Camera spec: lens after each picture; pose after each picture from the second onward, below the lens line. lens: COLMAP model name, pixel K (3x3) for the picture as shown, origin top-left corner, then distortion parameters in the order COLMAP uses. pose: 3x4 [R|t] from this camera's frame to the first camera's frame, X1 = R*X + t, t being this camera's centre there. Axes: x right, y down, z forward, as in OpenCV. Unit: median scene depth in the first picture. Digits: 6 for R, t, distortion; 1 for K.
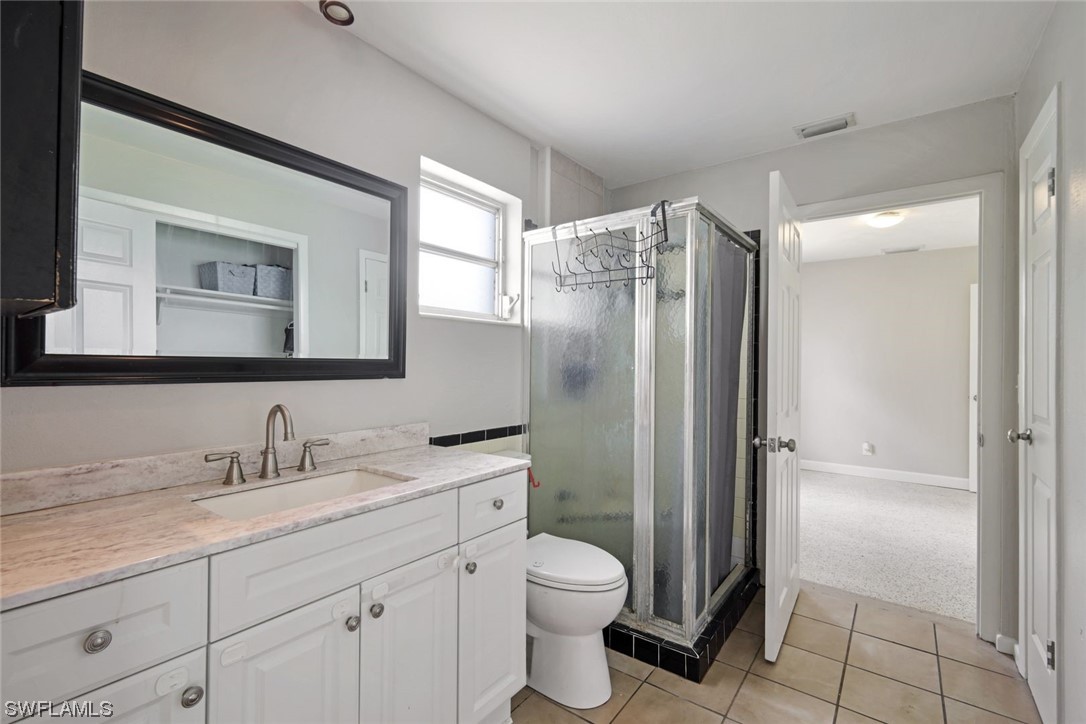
lens RADIAL K [[482.4, 0, 540.6], [0, 482.4, 359.0], [0, 0, 1]] dist [0.001500, 0.000025]
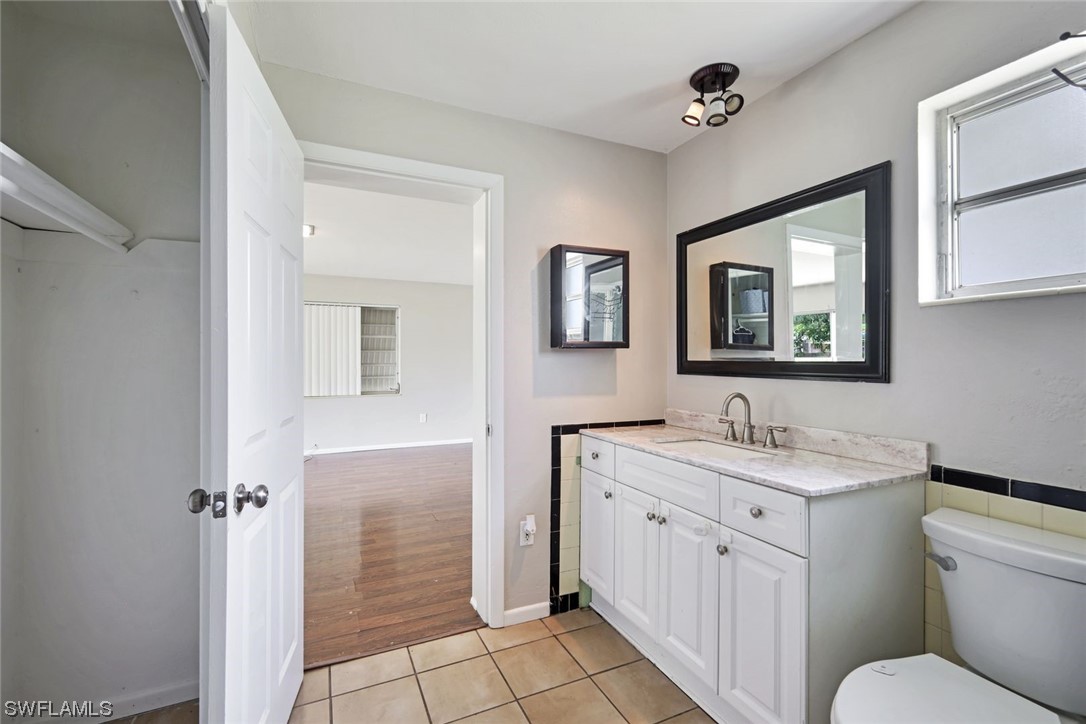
lens RADIAL K [[482.4, 0, 540.6], [0, 482.4, 359.0], [0, 0, 1]] dist [0.001500, 0.000025]
pose [[-0.473065, -0.011729, -0.880950, 0.961272], [0.000632, 0.999907, -0.013652, 0.009587], [0.881027, -0.007015, -0.473013, 1.077310]]
